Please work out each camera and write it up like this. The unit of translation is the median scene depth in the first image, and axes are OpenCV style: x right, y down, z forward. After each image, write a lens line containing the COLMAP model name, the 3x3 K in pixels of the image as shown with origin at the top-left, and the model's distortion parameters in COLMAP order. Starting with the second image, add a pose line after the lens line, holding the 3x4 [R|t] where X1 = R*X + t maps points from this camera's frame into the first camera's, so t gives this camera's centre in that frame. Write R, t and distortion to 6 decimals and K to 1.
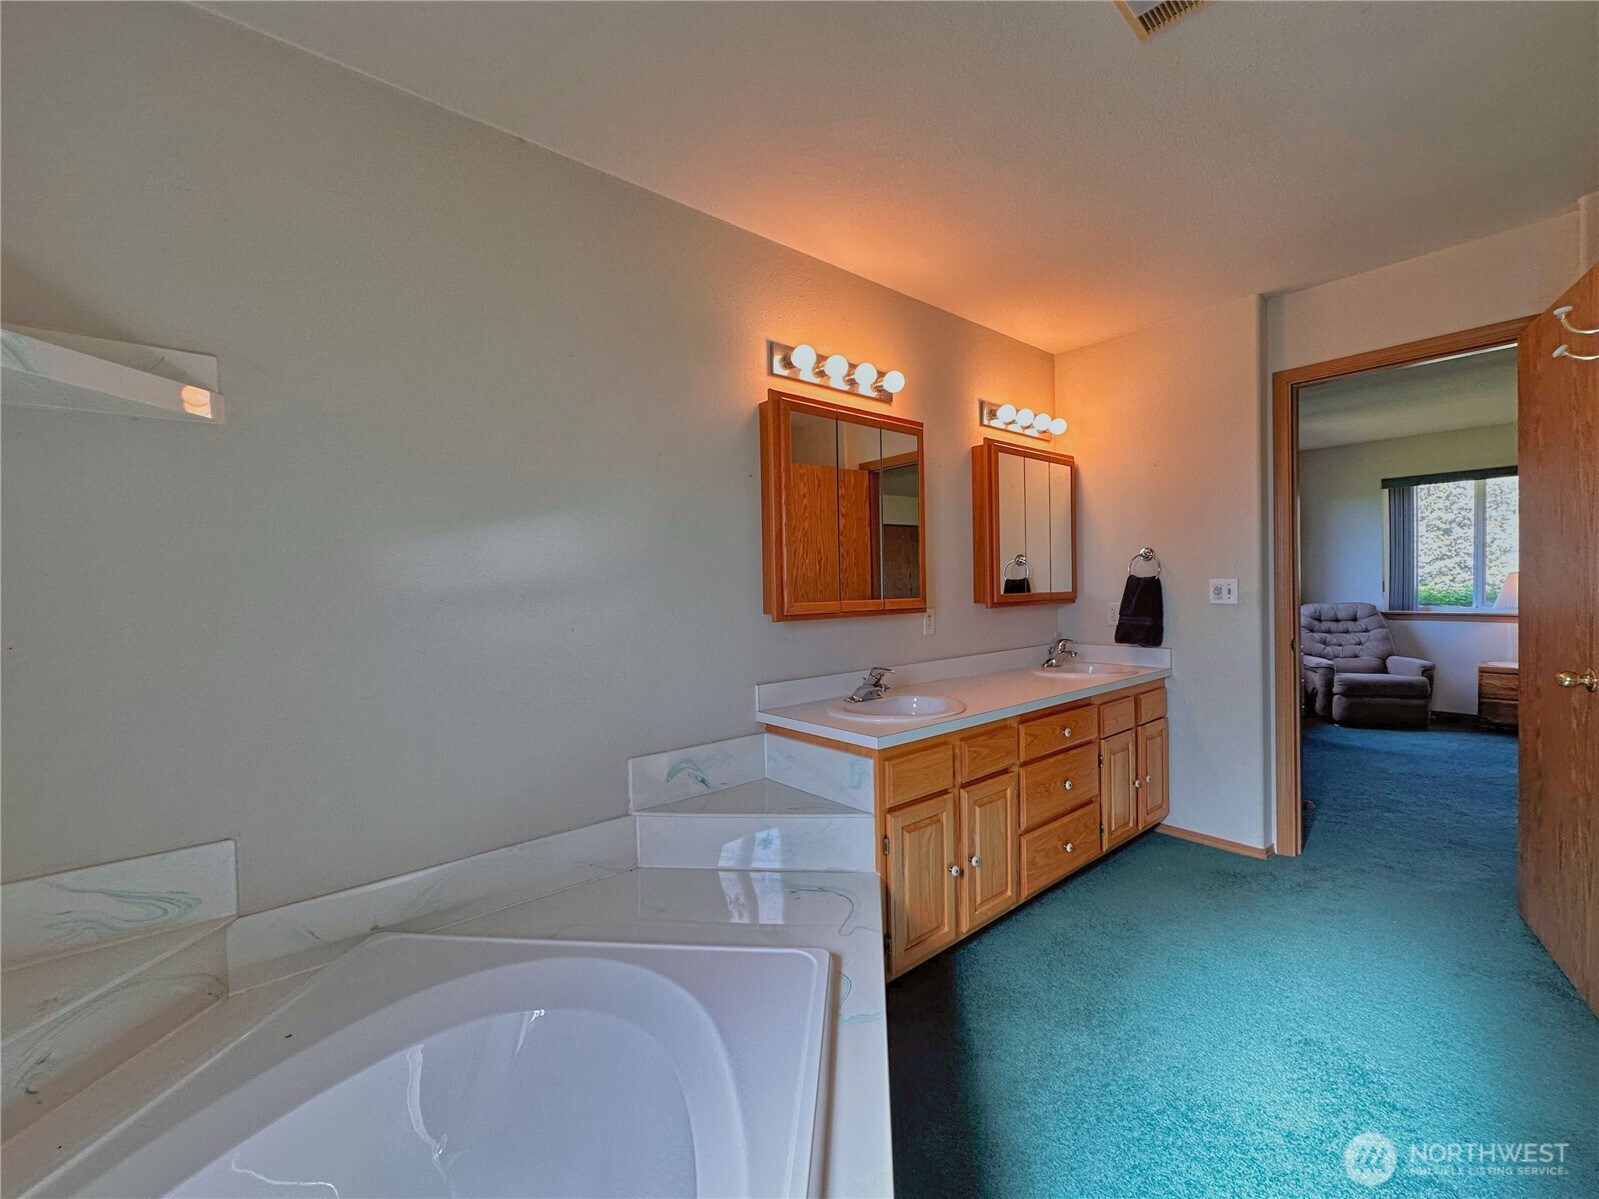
lens RADIAL K [[636.3, 0, 803.0], [0, 636.3, 597.0], [0, 0, 1]] dist [-0.001860, -0.000184]
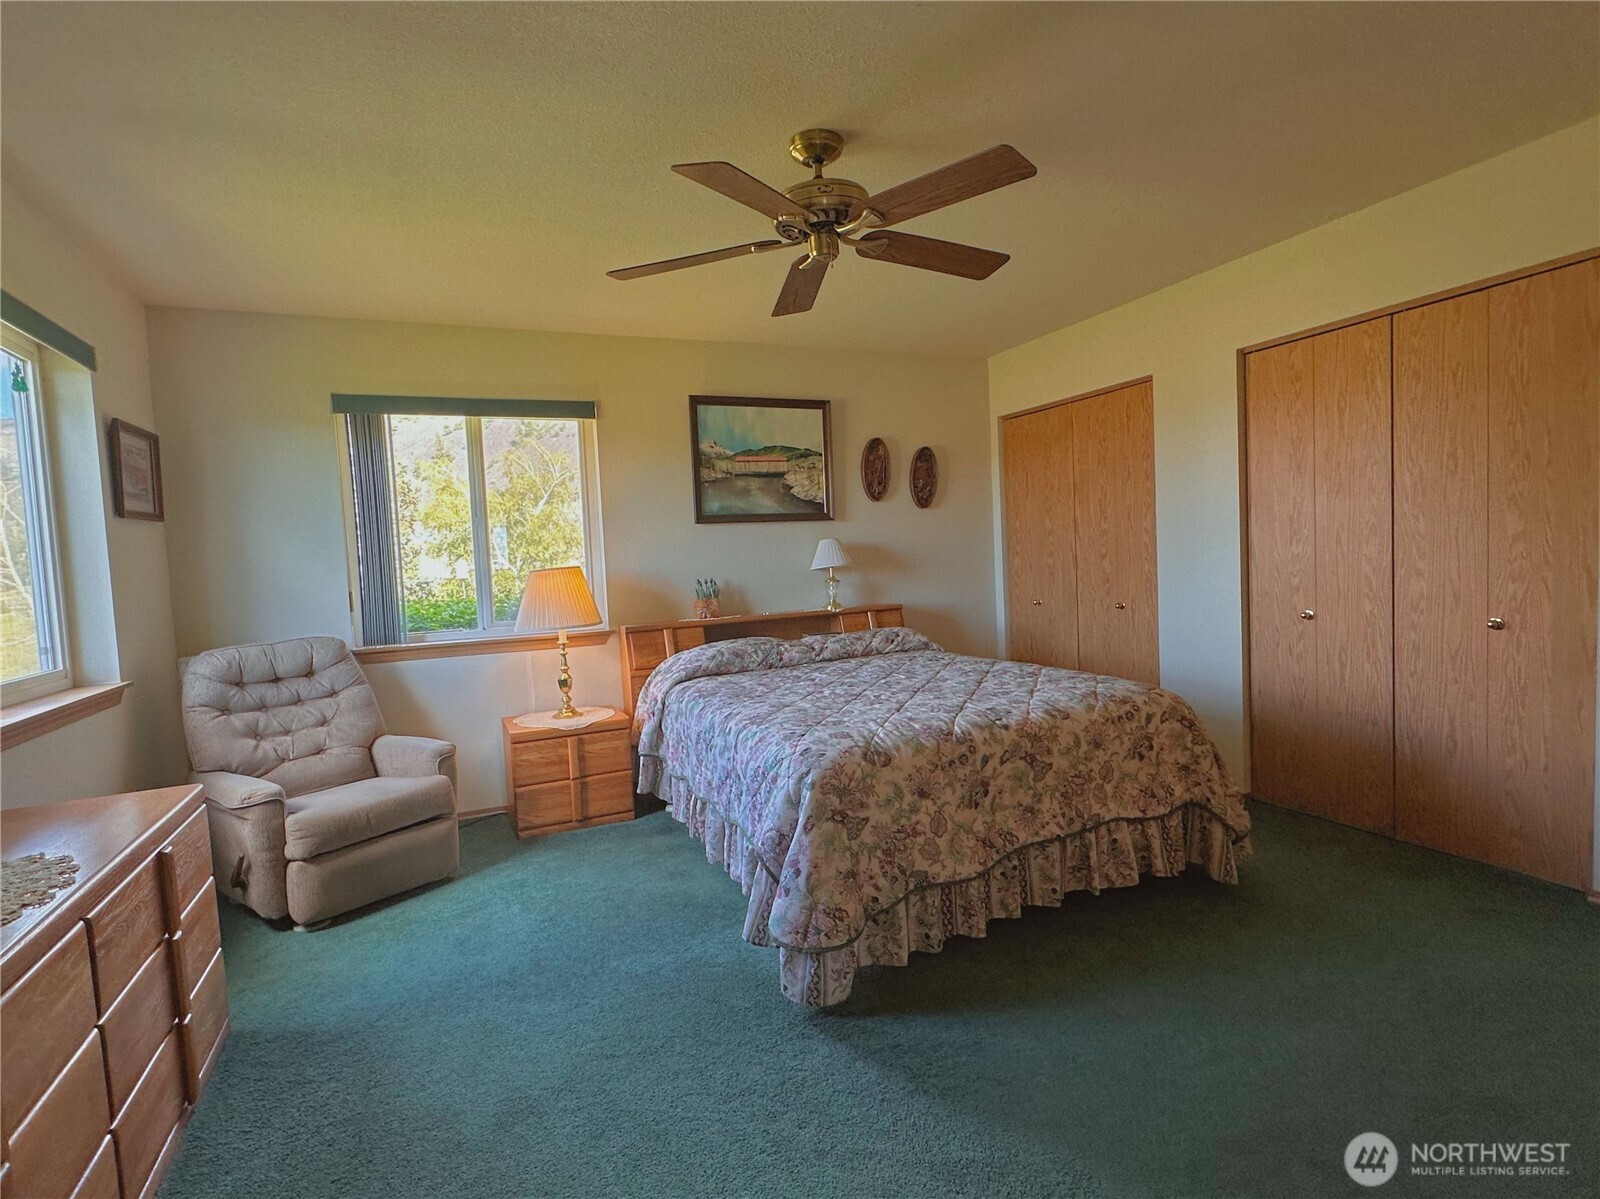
lens RADIAL K [[796.3, 0, 806.3], [0, 796.3, 605.0], [0, 0, 1]] dist [-0.004279, -0.000036]
pose [[0.256194, -0.050105, 0.965326, 0.392108], [0.059485, 0.997580, 0.035992, -0.015220], [-0.964793, 0.048201, 0.258555, 0.485906]]
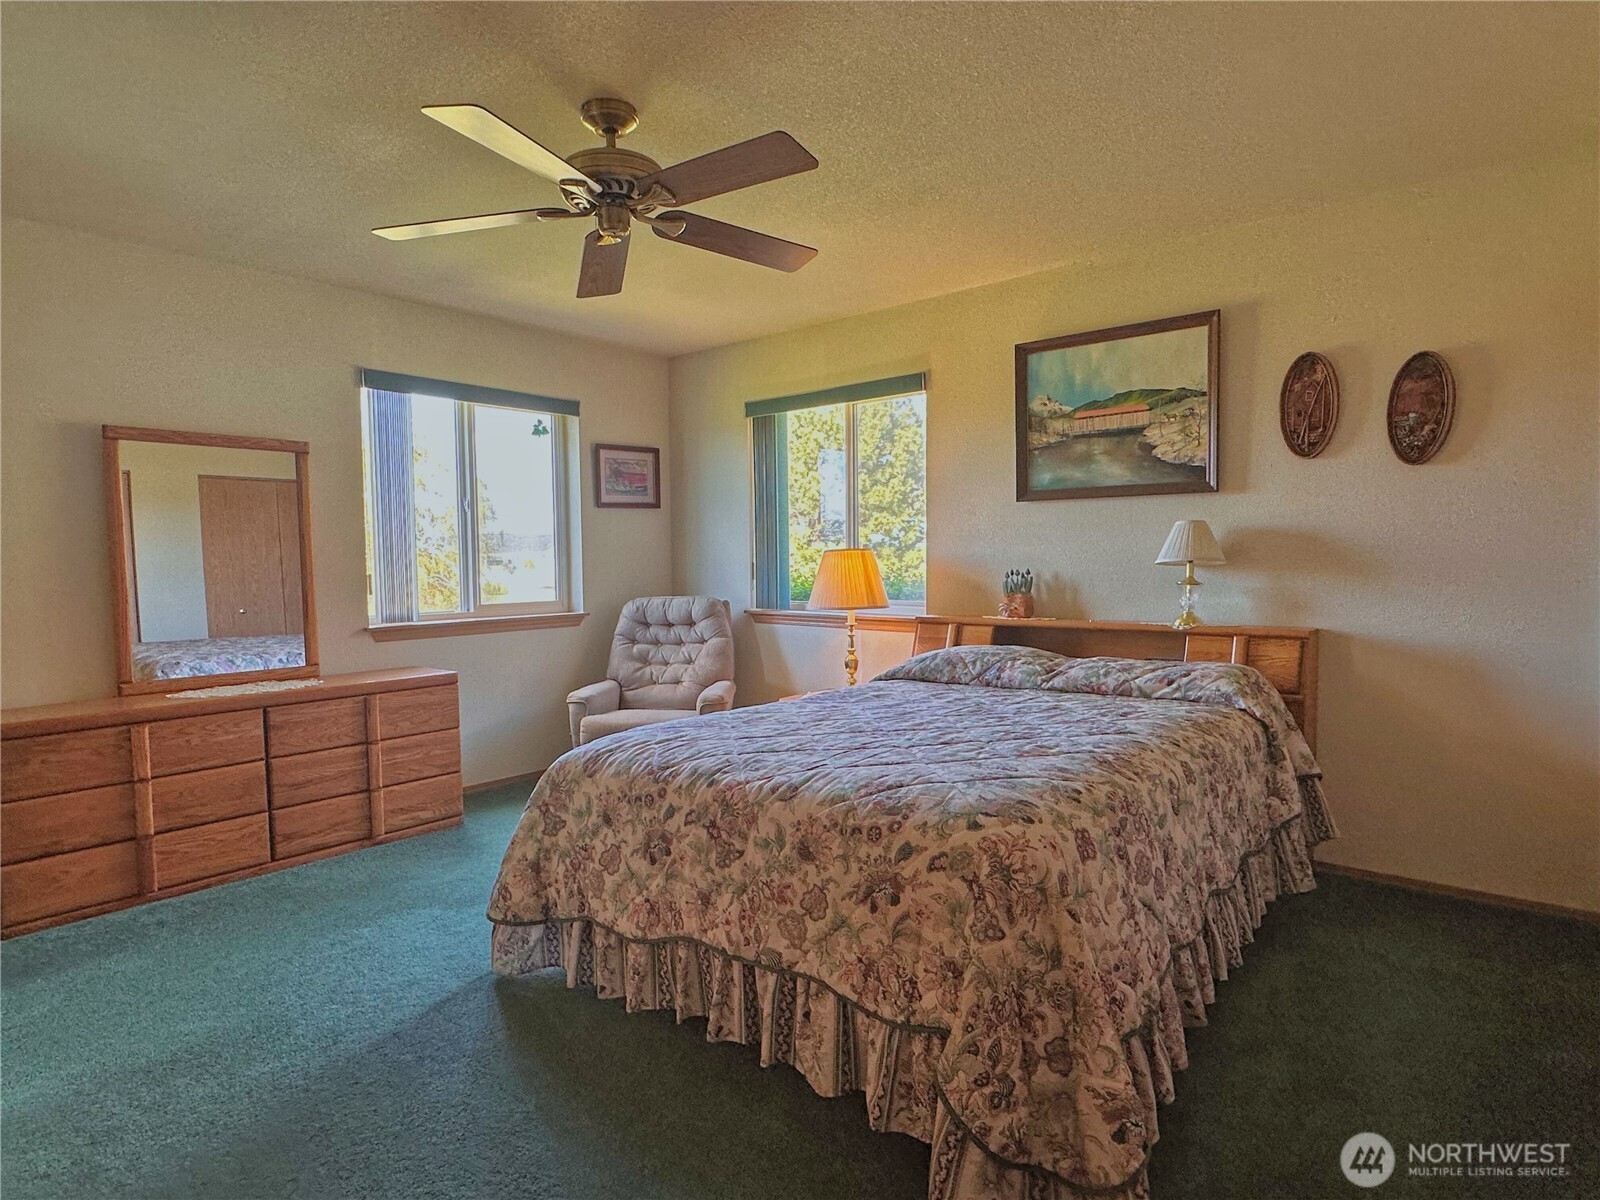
lens RADIAL K [[880.5, 0, 802.5], [0, 880.5, 610.4], [0, 0, 1]] dist [-0.005022, -0.000399]
pose [[0.980427, -0.002206, 0.196872, 0.812456], [-0.005834, 0.999173, 0.040247, -0.012923], [-0.196798, -0.040608, 0.979603, 0.123884]]
